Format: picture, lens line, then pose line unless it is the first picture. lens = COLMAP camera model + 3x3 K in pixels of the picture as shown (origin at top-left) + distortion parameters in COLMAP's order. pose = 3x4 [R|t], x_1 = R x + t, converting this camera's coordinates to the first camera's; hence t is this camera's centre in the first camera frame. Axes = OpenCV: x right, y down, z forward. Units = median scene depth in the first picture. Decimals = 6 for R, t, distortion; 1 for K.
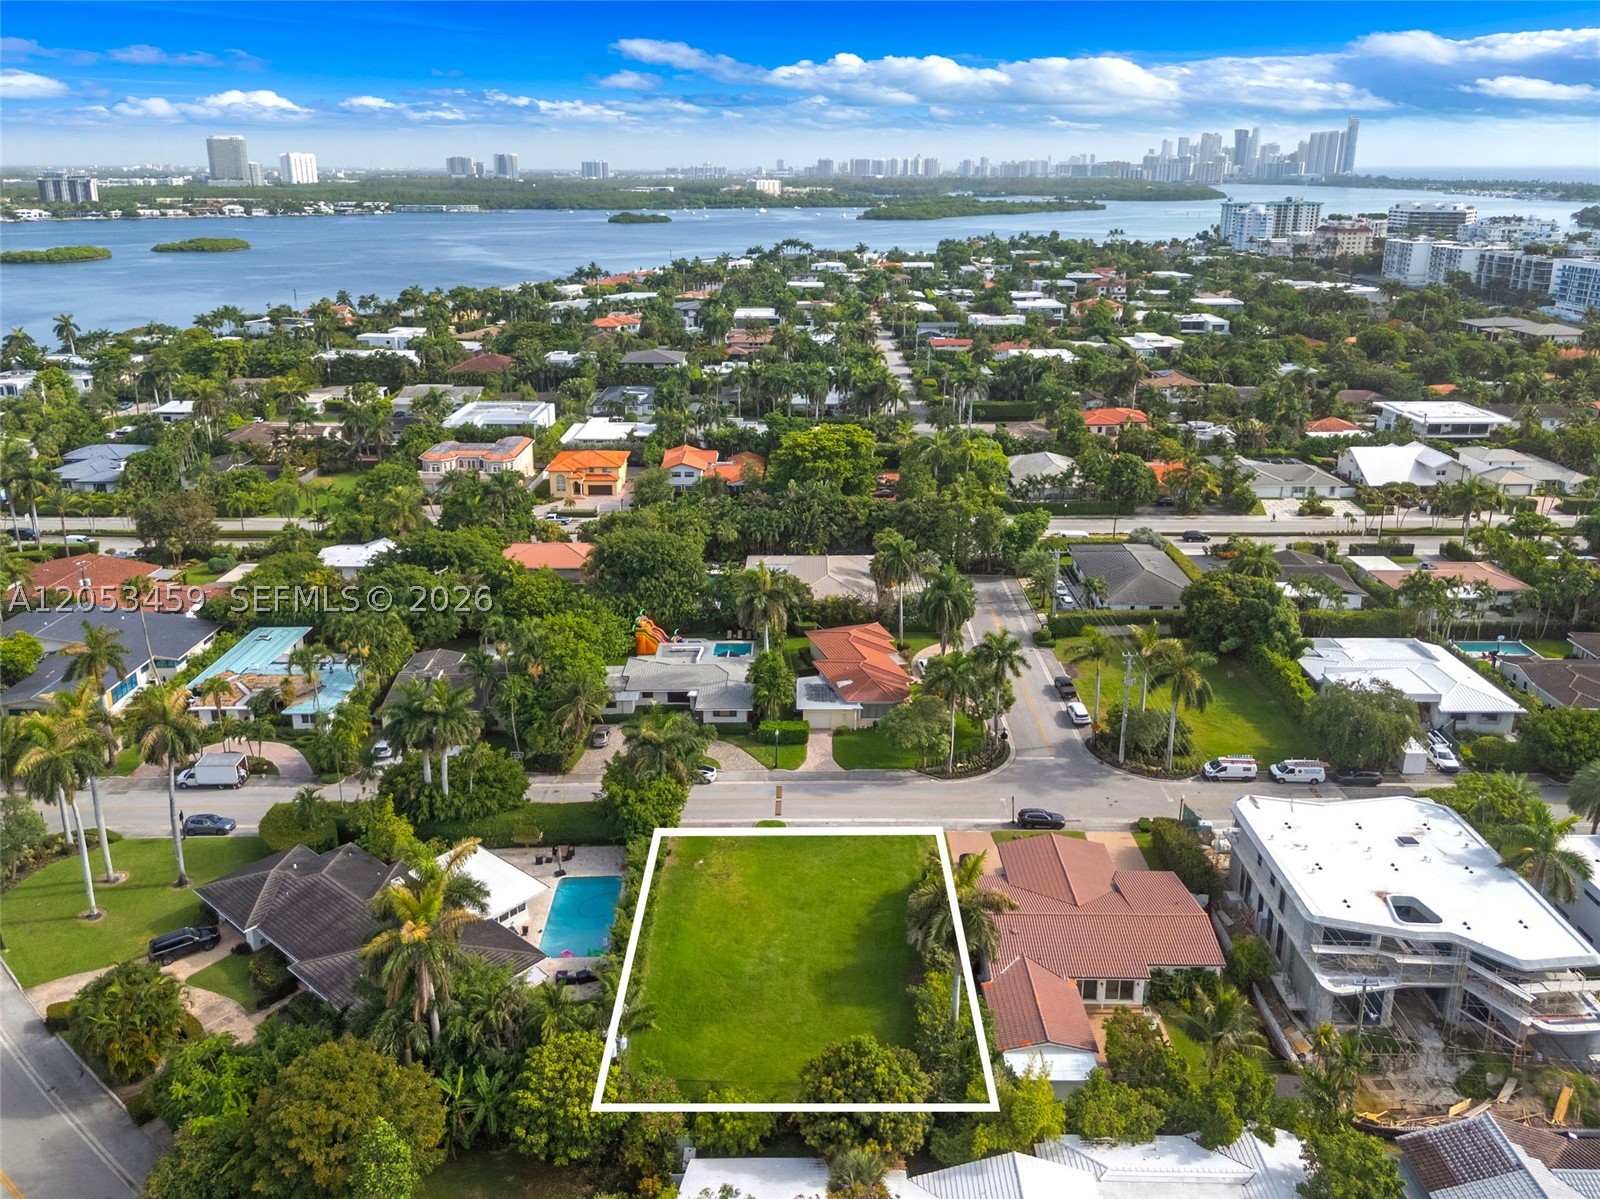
lens RADIAL K [[1196.9, 0, 806.3], [0, 1196.9, 588.8], [0, 0, 1]] dist [0.096042, -0.077763]
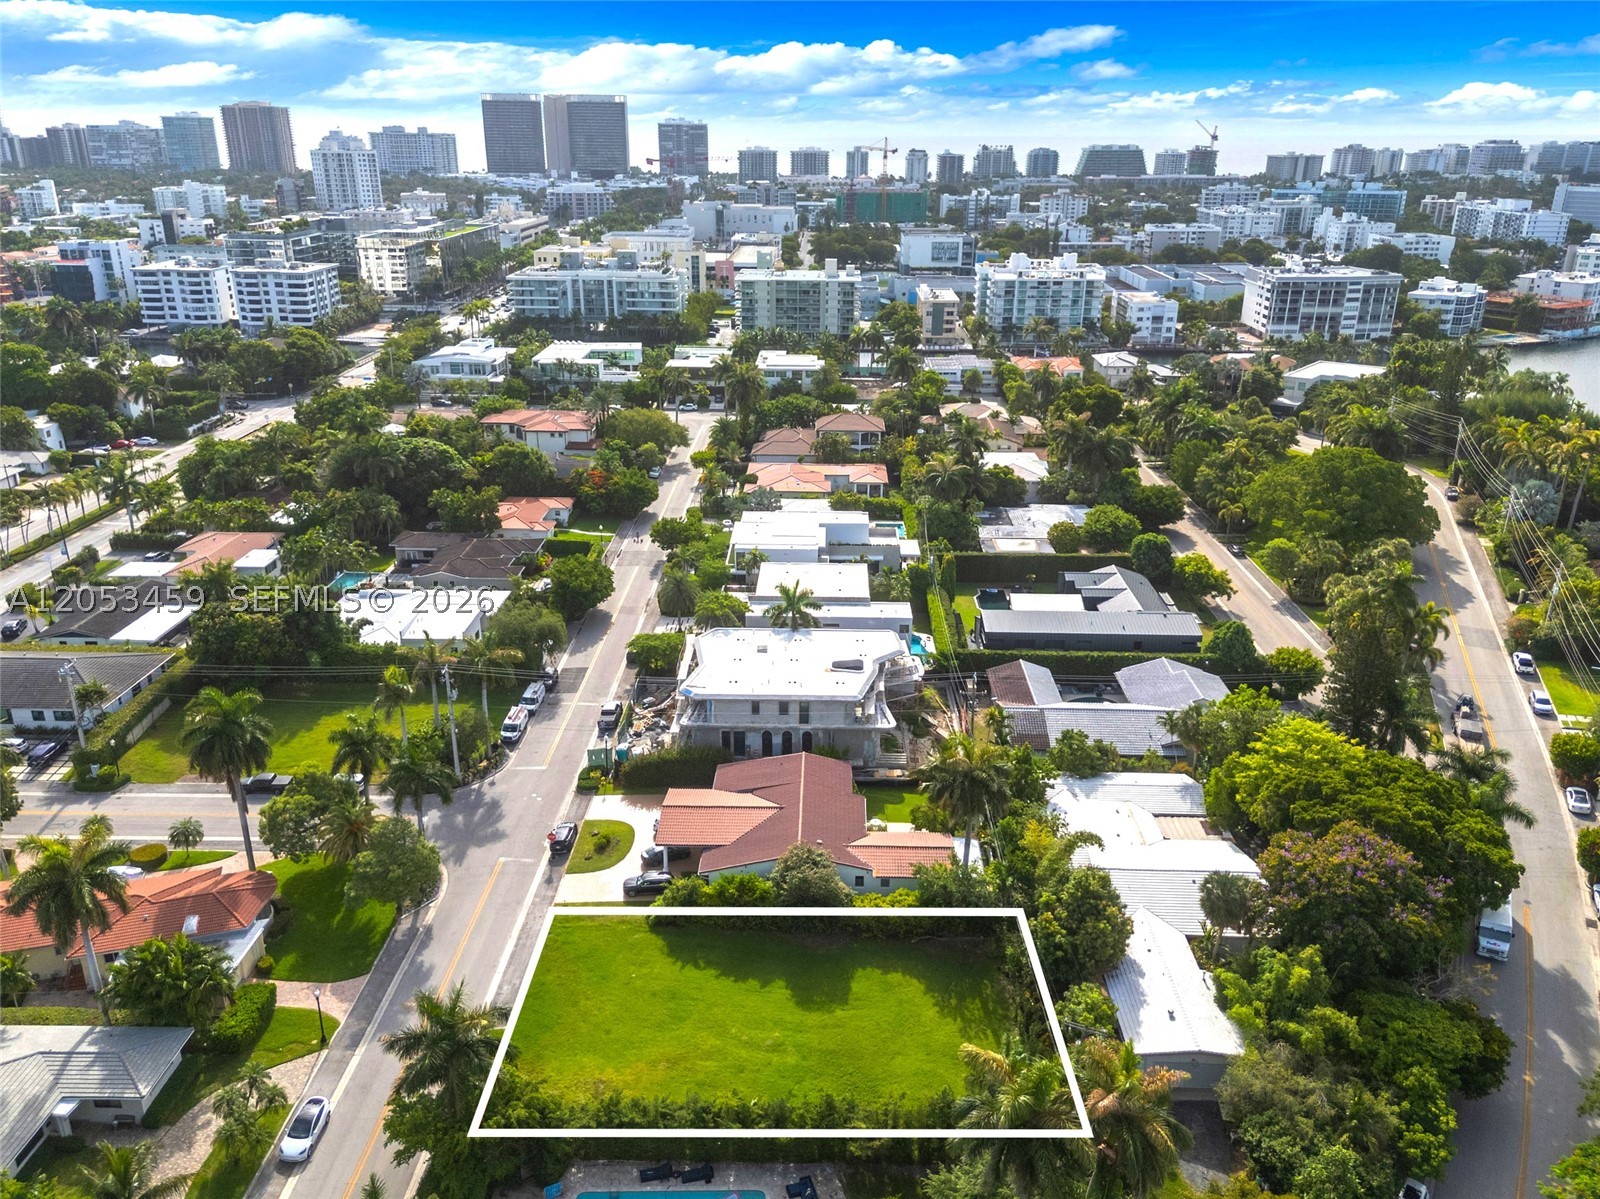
lens RADIAL K [[1237.6, 0, 794.0], [0, 1237.6, 580.4], [0, 0, 1]] dist [0.096213, -0.083398]
pose [[0.027800, -0.342507, 0.939104, -0.557596], [0.327112, 0.890859, 0.315228, -0.203949], [-0.944577, 0.298429, 0.136805, 0.536987]]
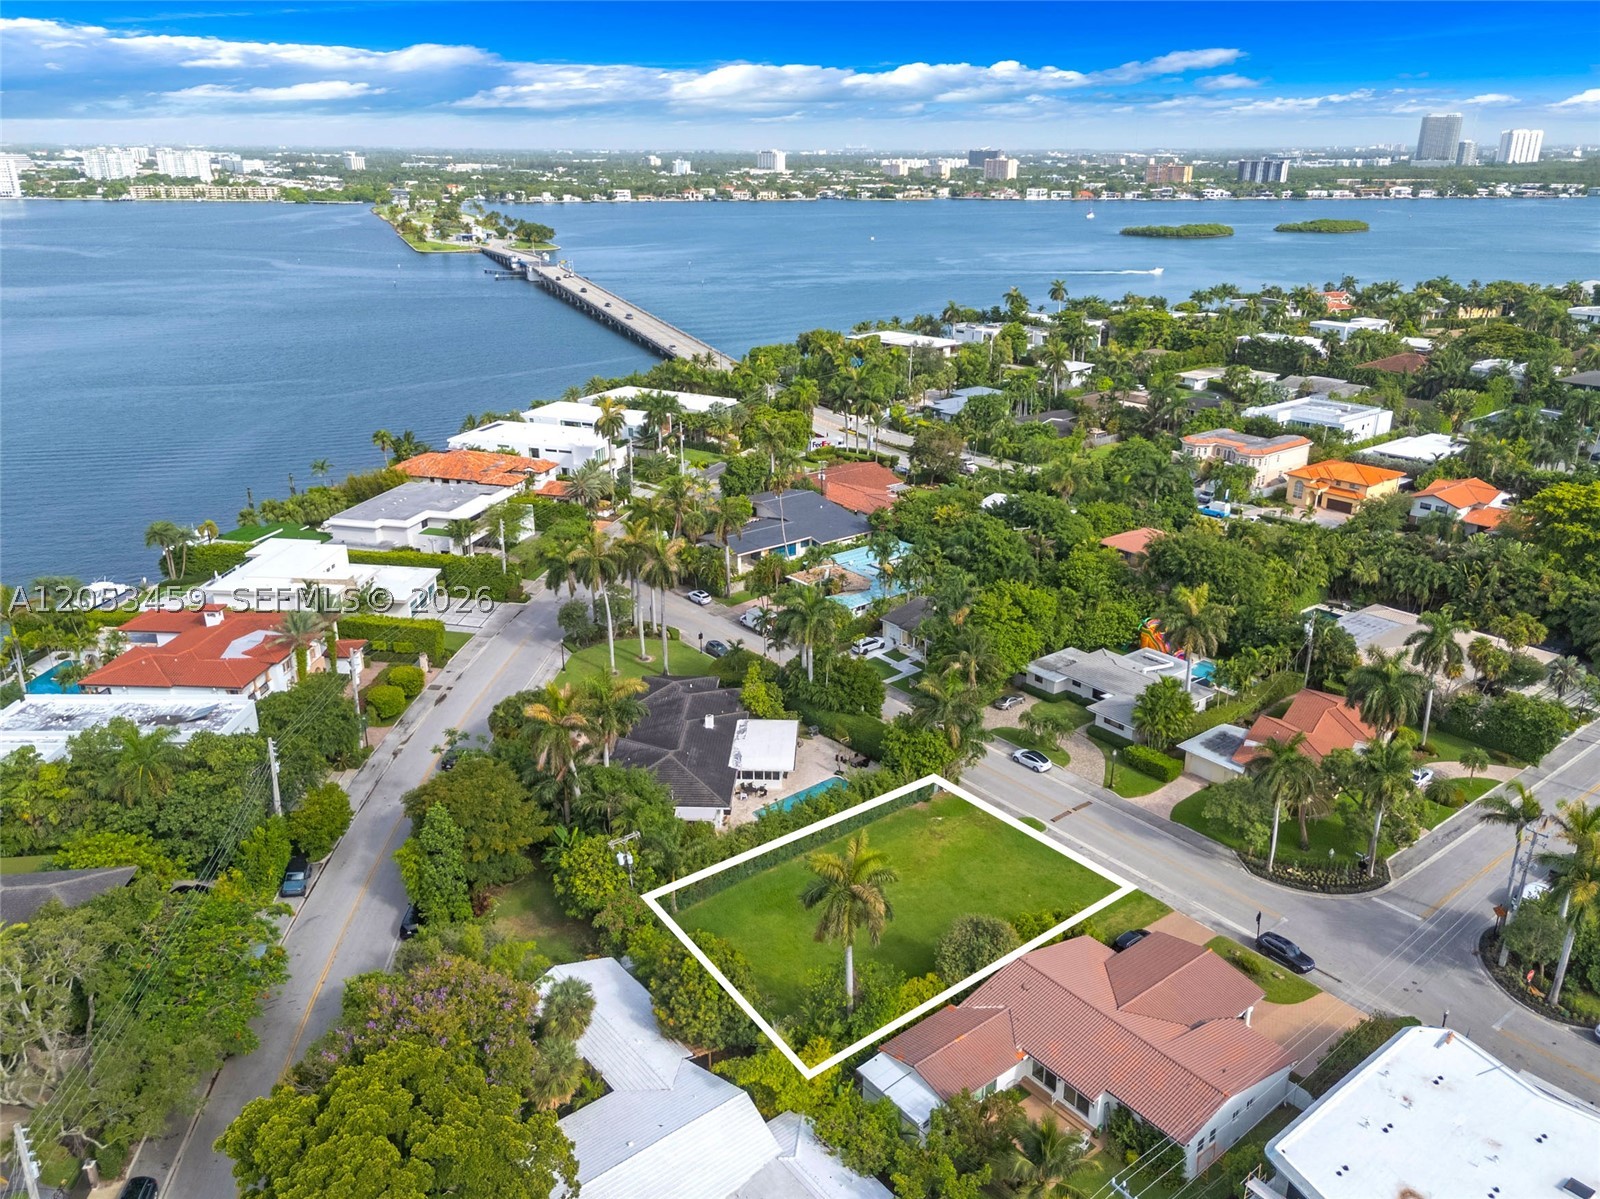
lens RADIAL K [[1198.0, 0, 771.6], [0, 1198.0, 623.0], [0, 0, 1]] dist [0.091080, -0.079696]
pose [[0.609615, 0.289993, -0.737749, 0.445737], [-0.260957, 0.952222, 0.158665, -0.053781], [0.748512, 0.095796, 0.656165, 0.145288]]
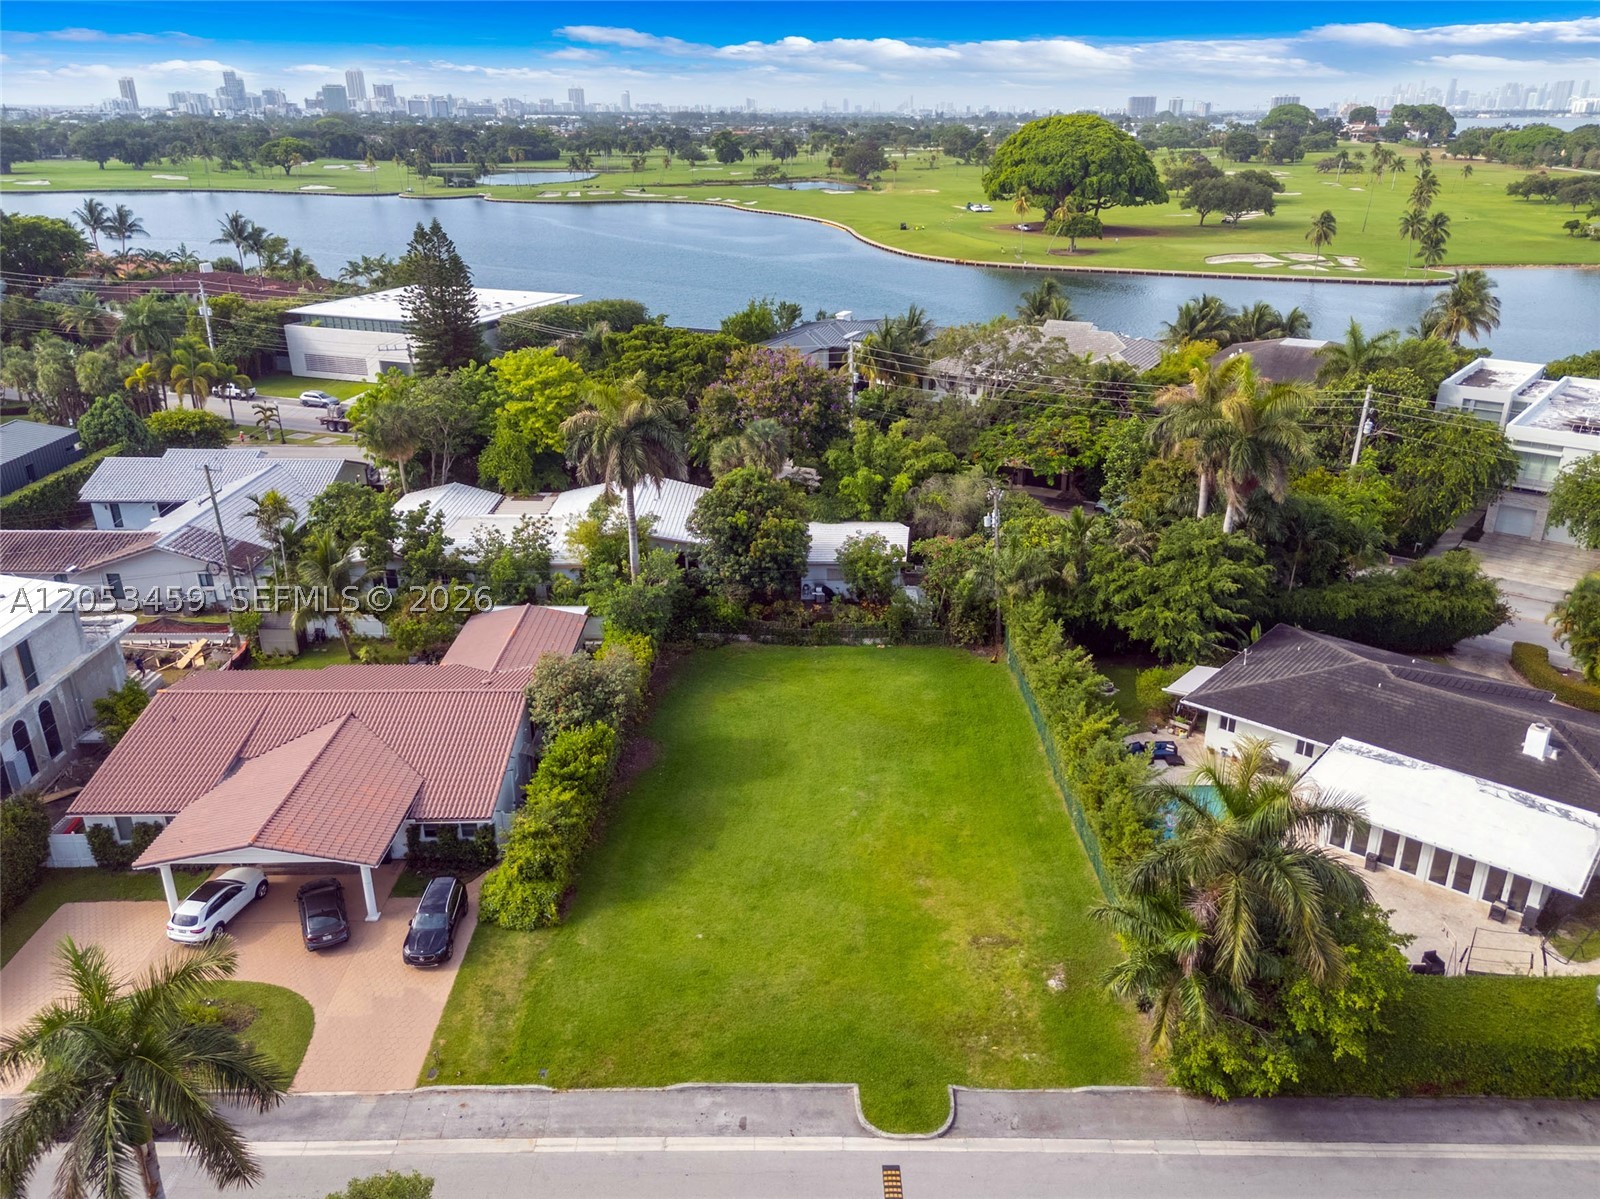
lens RADIAL K [[1184.4, 0, 828.0], [0, 1184.4, 623.7], [0, 0, 1]] dist [0.101577, -0.095135]
pose [[-0.999839, 0.009060, -0.015515, -0.002455], [-0.003825, 0.736410, 0.676525, -0.120994], [0.017555, 0.676475, -0.736256, 0.986228]]
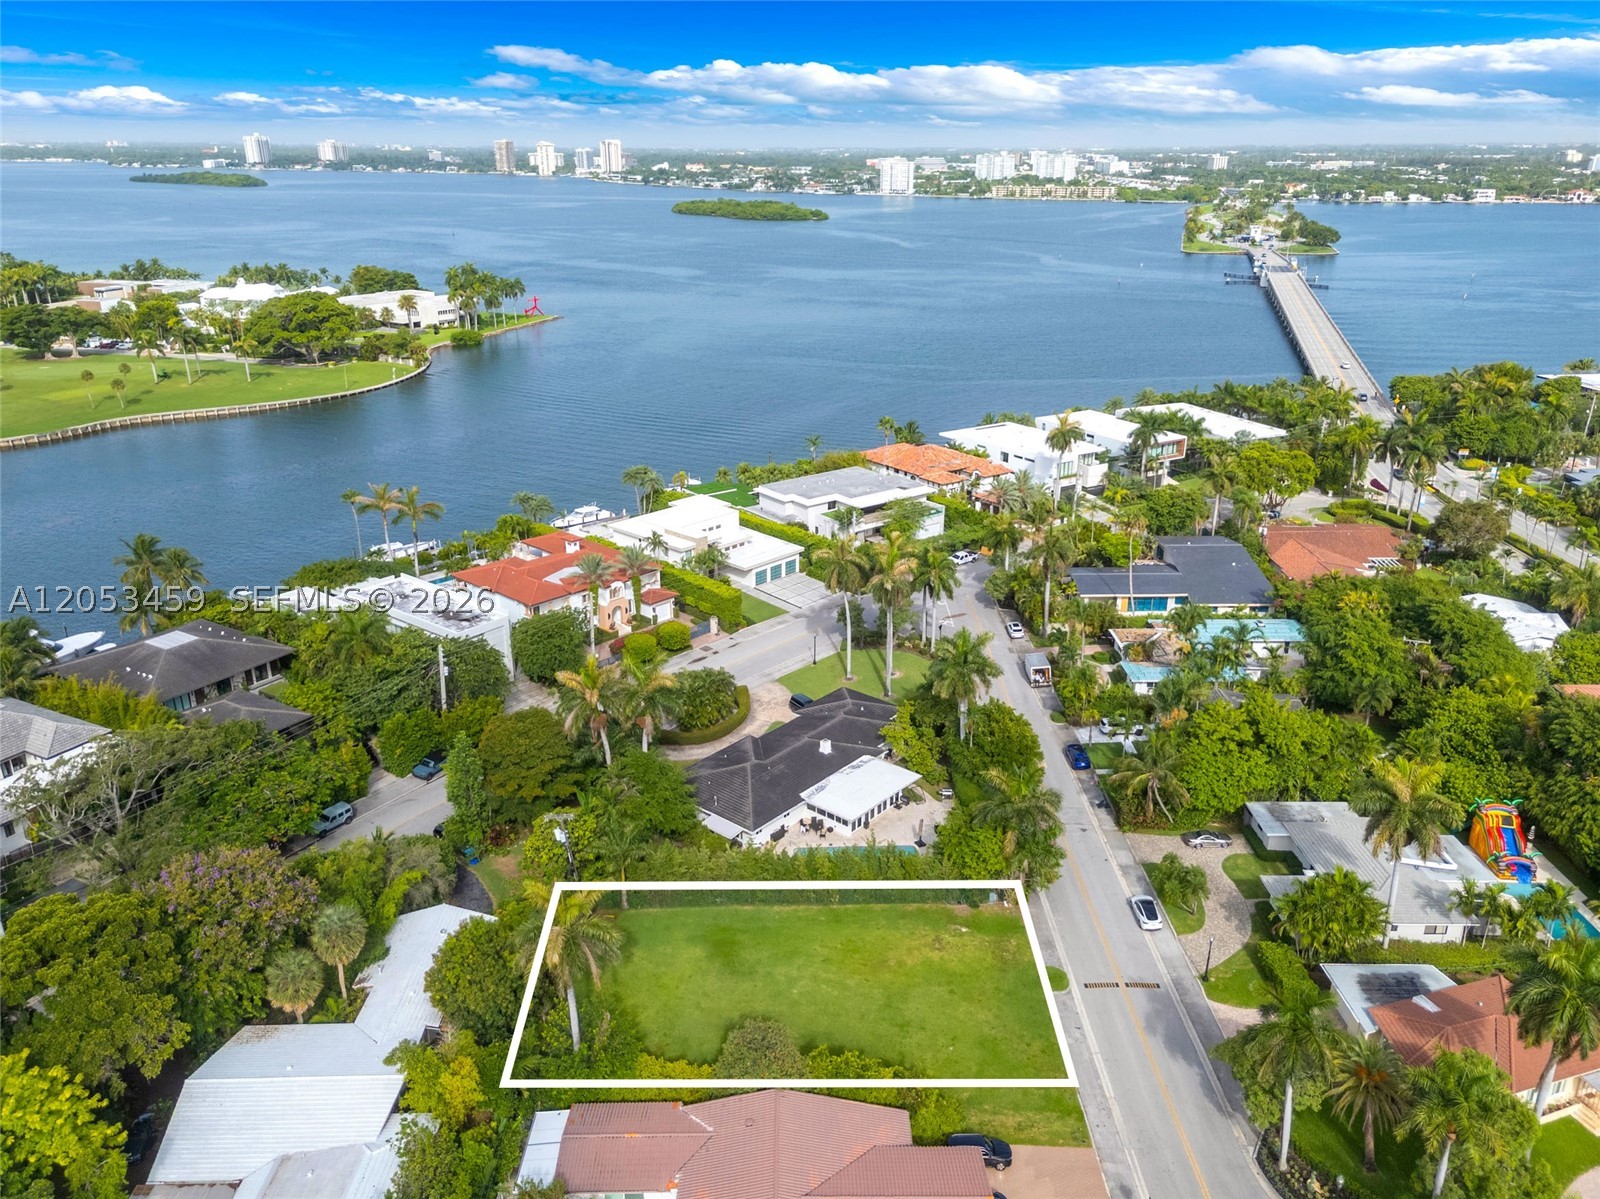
lens RADIAL K [[1174.4, 0, 783.6], [0, 1174.4, 602.6], [0, 0, 1]] dist [0.093832, -0.073013]
pose [[0.000309, 0.358684, -0.933459, 0.532098], [-0.330785, 0.880948, 0.338397, -0.200920], [0.943706, 0.308670, 0.118919, 0.555810]]
